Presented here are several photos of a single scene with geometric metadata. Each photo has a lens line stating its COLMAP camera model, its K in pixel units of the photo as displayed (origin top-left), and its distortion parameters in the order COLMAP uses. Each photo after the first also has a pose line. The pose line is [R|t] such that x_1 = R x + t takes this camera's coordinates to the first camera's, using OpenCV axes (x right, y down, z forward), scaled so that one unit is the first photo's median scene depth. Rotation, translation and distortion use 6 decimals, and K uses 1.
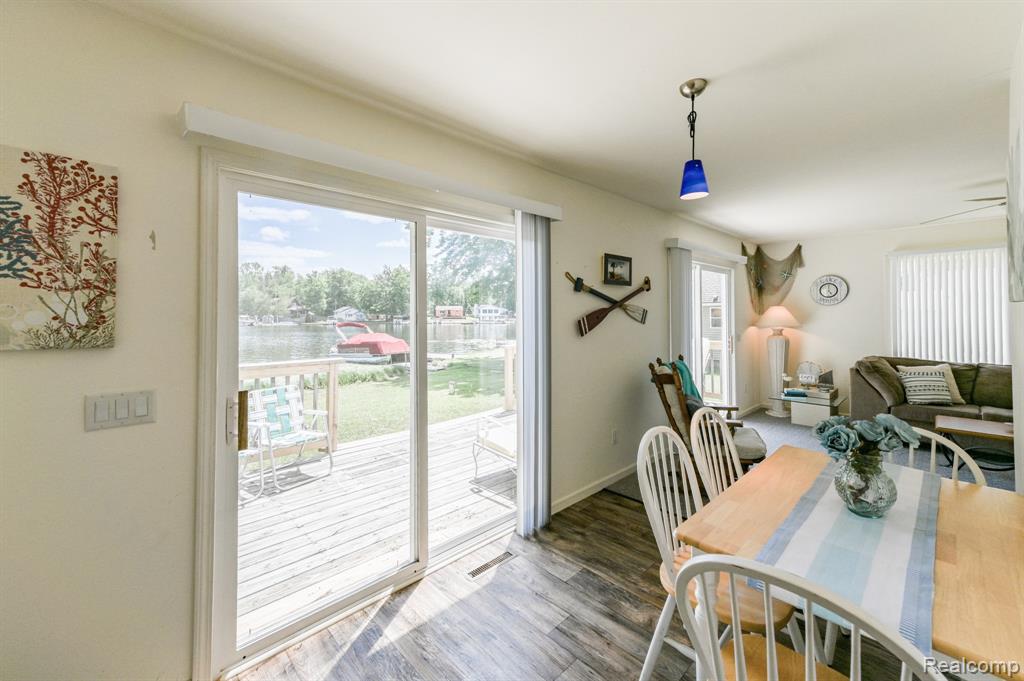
lens RADIAL K [[413.5, 0, 515.7], [0, 413.5, 308.0], [0, 0, 1]] dist [0.012695, 0.000074]
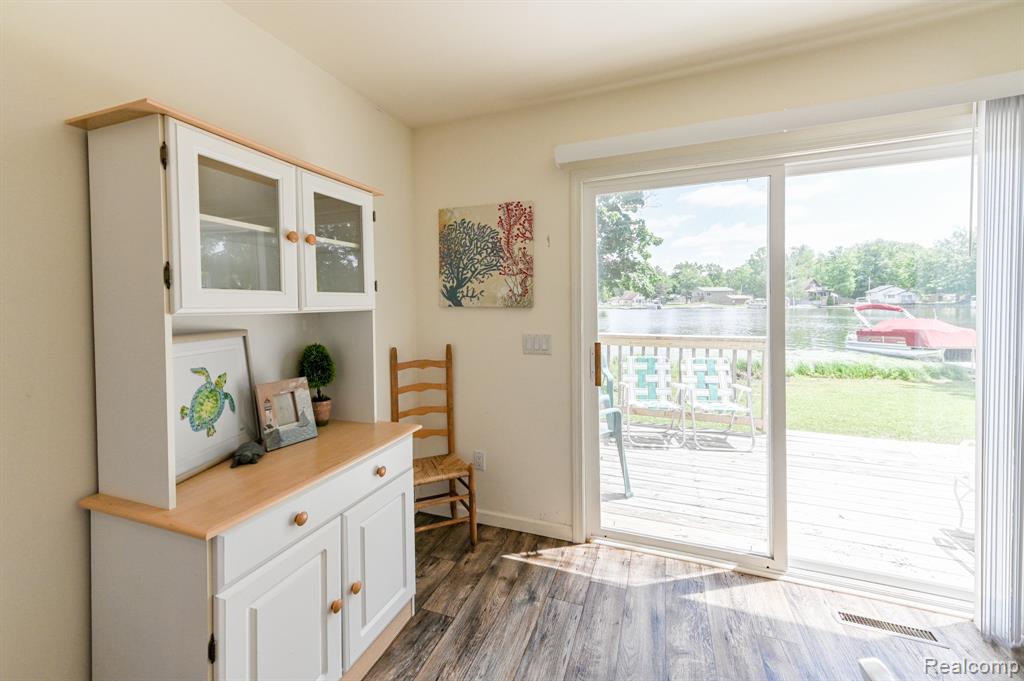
lens RADIAL K [[405.6, 0, 505.5], [0, 405.6, 311.9], [0, 0, 1]] dist [0.013510, 0.000055]
pose [[0.417174, 0.019473, -0.908618, 0.302297], [0.027052, 0.999061, 0.033832, 0.032282], [0.908424, -0.038693, 0.416255, 0.126626]]
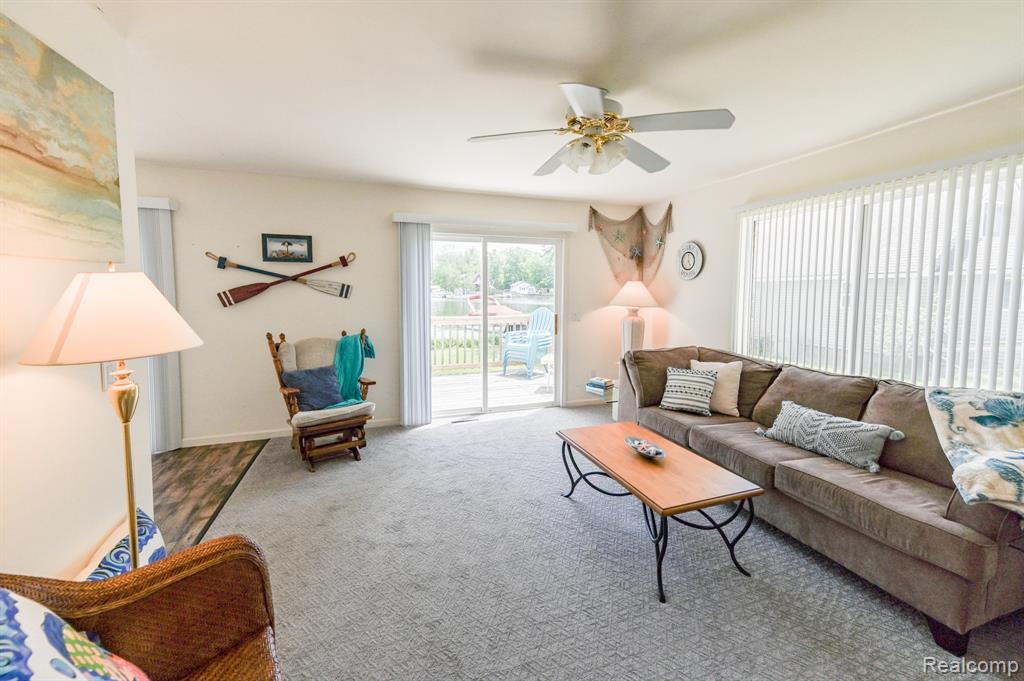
lens RADIAL K [[409.7, 0, 514.3], [0, 409.7, 314.6], [0, 0, 1]] dist [0.016693, 0.000147]
pose [[0.908379, 0.034736, -0.416703, 1.755834], [-0.002282, 0.996941, 0.078130, -0.003772], [0.418142, -0.070020, 0.905679, 0.351542]]
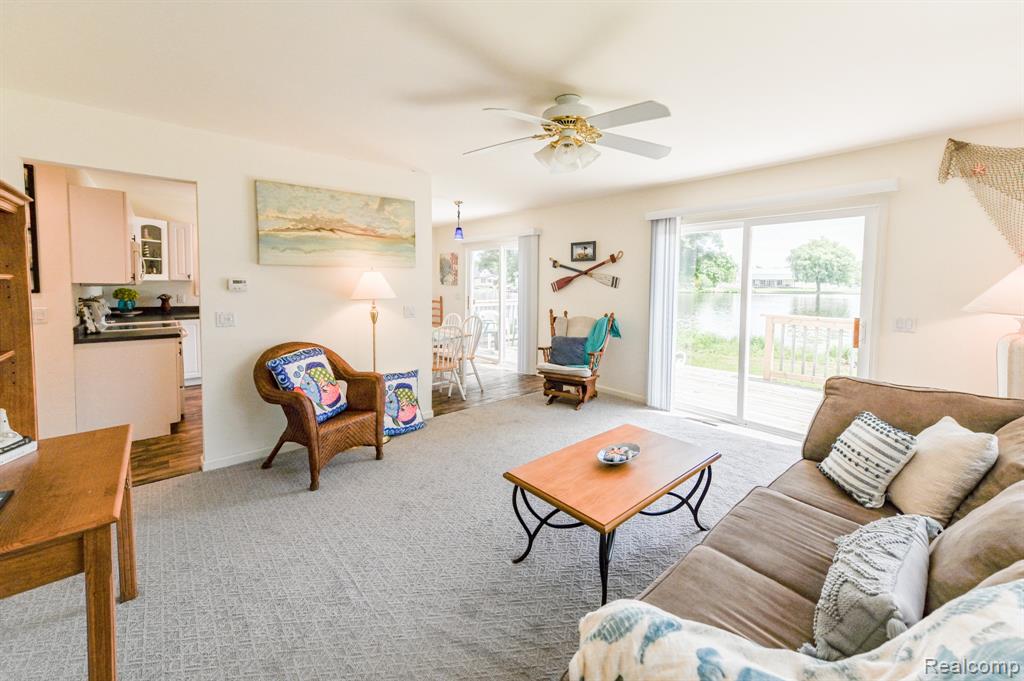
lens RADIAL K [[404.3, 0, 513.3], [0, 404.3, 300.4], [0, 0, 1]] dist [0.012167, 0.000031]
pose [[-0.057268, 0.051750, -0.997017, 2.481186], [0.005956, 0.998656, 0.051493, 0.015697], [0.998341, -0.002989, -0.057499, 1.158864]]
